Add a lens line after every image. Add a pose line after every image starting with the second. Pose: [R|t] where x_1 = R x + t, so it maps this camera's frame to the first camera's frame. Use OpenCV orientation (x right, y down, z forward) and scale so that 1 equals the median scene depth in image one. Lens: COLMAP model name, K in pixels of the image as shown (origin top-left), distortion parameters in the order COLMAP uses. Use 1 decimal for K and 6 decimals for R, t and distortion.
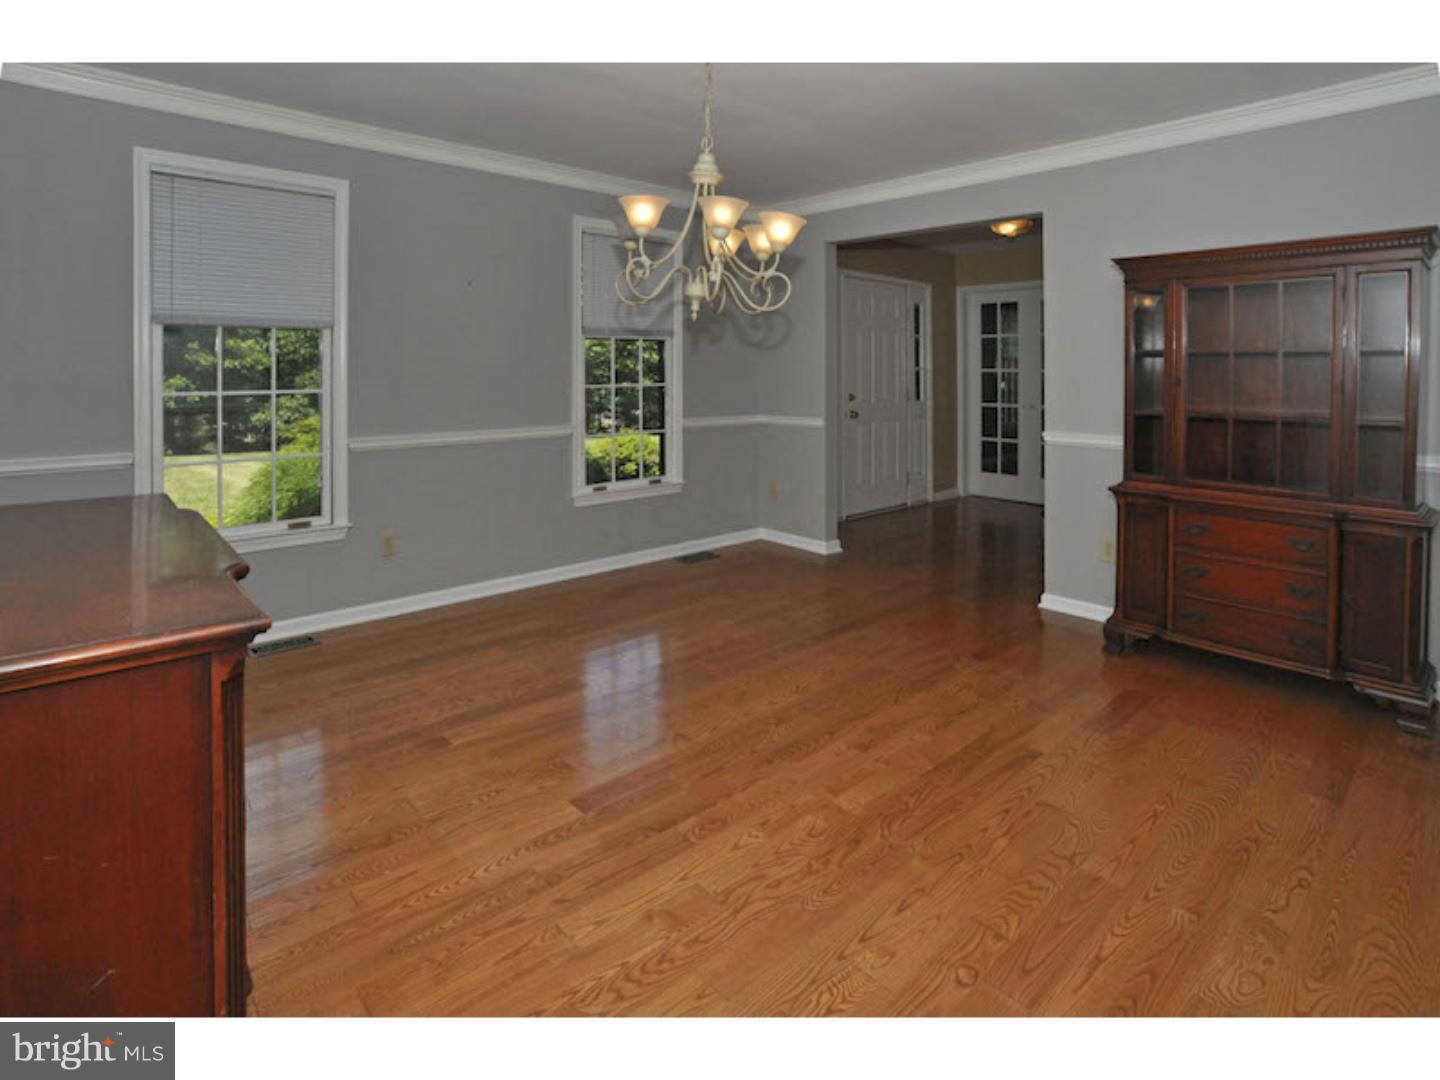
lens RADIAL K [[725.8, 0, 720.0], [0, 725.8, 540.0], [0, 0, 1]] dist [-0.003514, -0.001156]
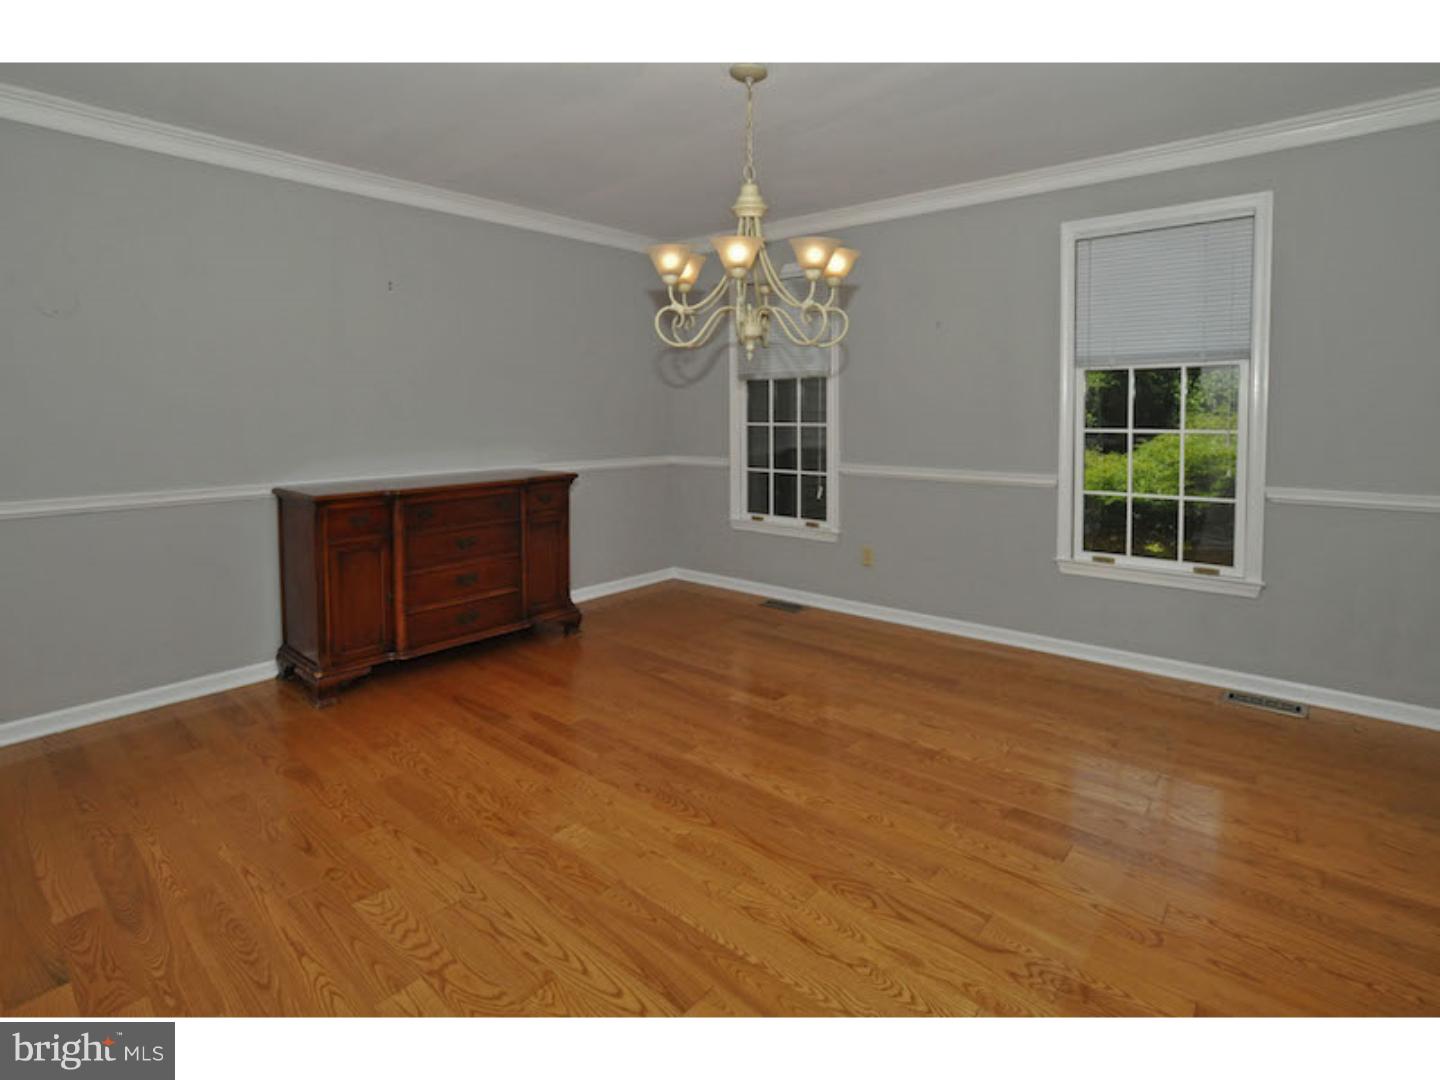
lens RADIAL K [[705.1, 0, 719.6], [0, 705.1, 590.4], [0, 0, 1]] dist [-0.007382, -0.000435]
pose [[0.116967, 0.243274, -0.962879, 0.831274], [-0.221762, 0.951452, 0.213448, -0.172141], [0.968060, 0.188563, 0.165237, 0.746906]]
